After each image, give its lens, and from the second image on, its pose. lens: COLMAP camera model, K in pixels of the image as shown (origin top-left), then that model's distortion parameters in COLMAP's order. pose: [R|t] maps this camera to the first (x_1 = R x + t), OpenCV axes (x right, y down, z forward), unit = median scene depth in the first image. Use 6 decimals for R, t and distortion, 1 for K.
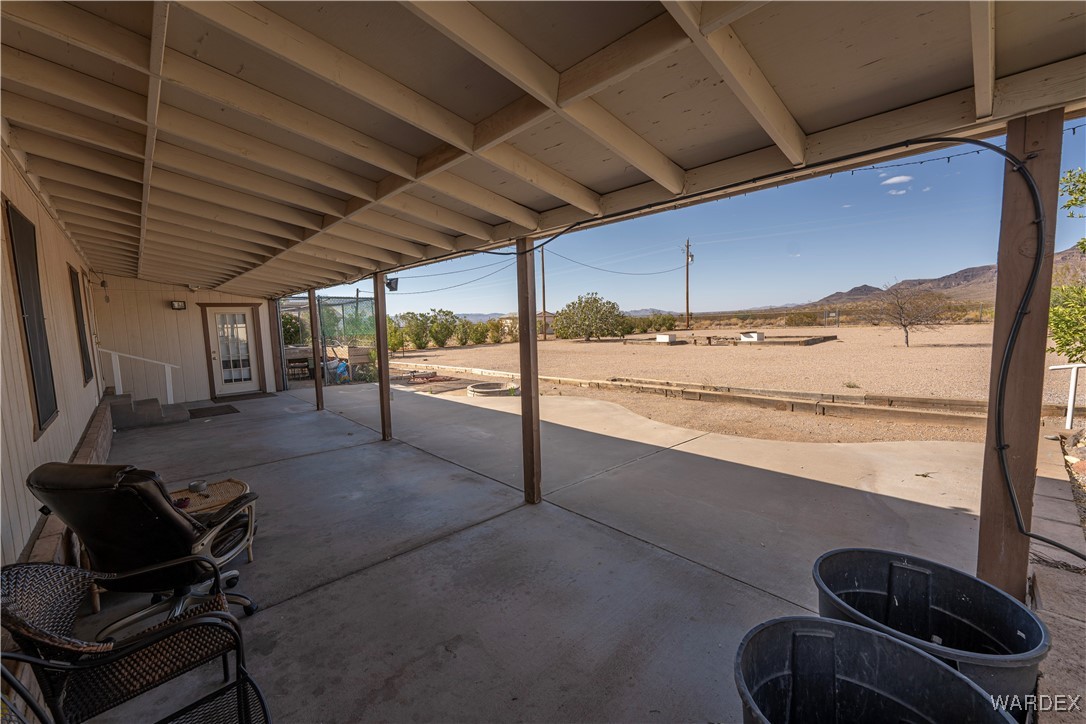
lens RADIAL K [[434.0, 0, 539.5], [0, 434.0, 360.4], [0, 0, 1]] dist [0.000637, 0.000217]
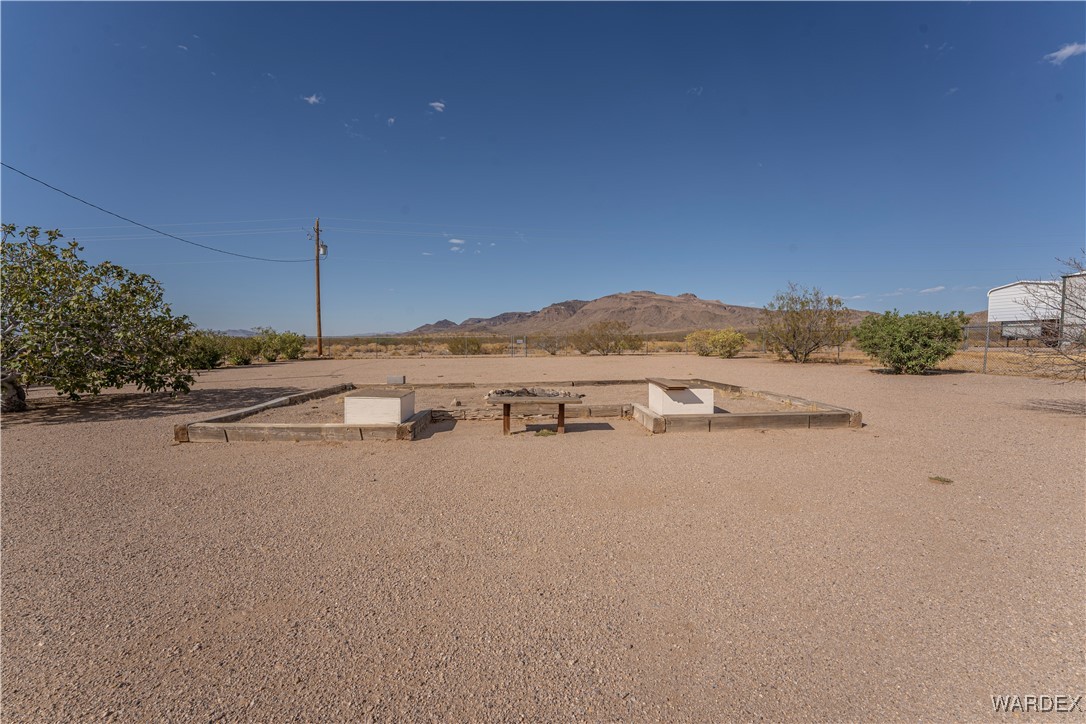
lens RADIAL K [[434.0, 0, 539.5], [0, 434.0, 360.4], [0, 0, 1]] dist [0.000637, 0.000217]
pose [[0.659115, -0.003193, 0.752035, 0.076345], [0.046940, 0.998216, -0.036901, -0.031400], [-0.750575, 0.059623, 0.658089, 0.363963]]
